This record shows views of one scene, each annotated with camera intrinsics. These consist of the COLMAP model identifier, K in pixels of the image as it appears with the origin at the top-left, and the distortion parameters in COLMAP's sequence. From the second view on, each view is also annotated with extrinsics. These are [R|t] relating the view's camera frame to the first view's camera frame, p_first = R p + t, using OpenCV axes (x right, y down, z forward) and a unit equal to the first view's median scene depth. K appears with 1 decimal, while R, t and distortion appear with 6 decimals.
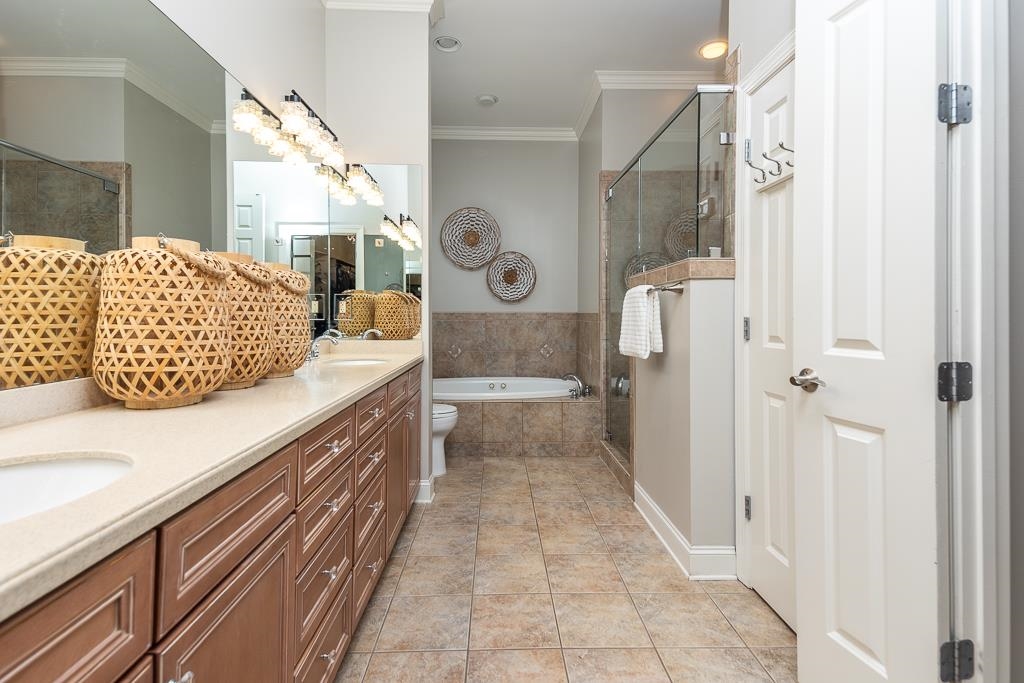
lens RADIAL K [[491.4, 0, 506.7], [0, 491.4, 315.6], [0, 0, 1]] dist [0.044627, -0.013988]
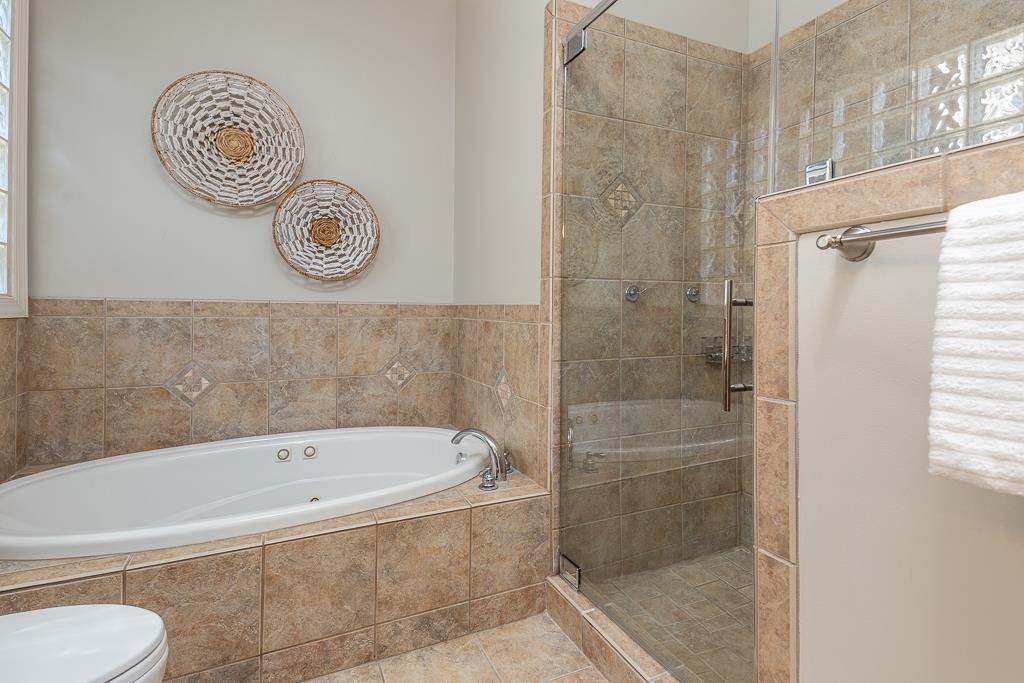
lens RADIAL K [[491.4, 0, 520.8], [0, 491.4, 314.9], [0, 0, 1]] dist [0.044627, -0.013988]
pose [[0.905959, 0.002716, 0.423356, -0.026246], [-0.007641, 0.999921, 0.009936, 0.000006], [-0.423296, -0.012236, 0.905909, 0.459170]]
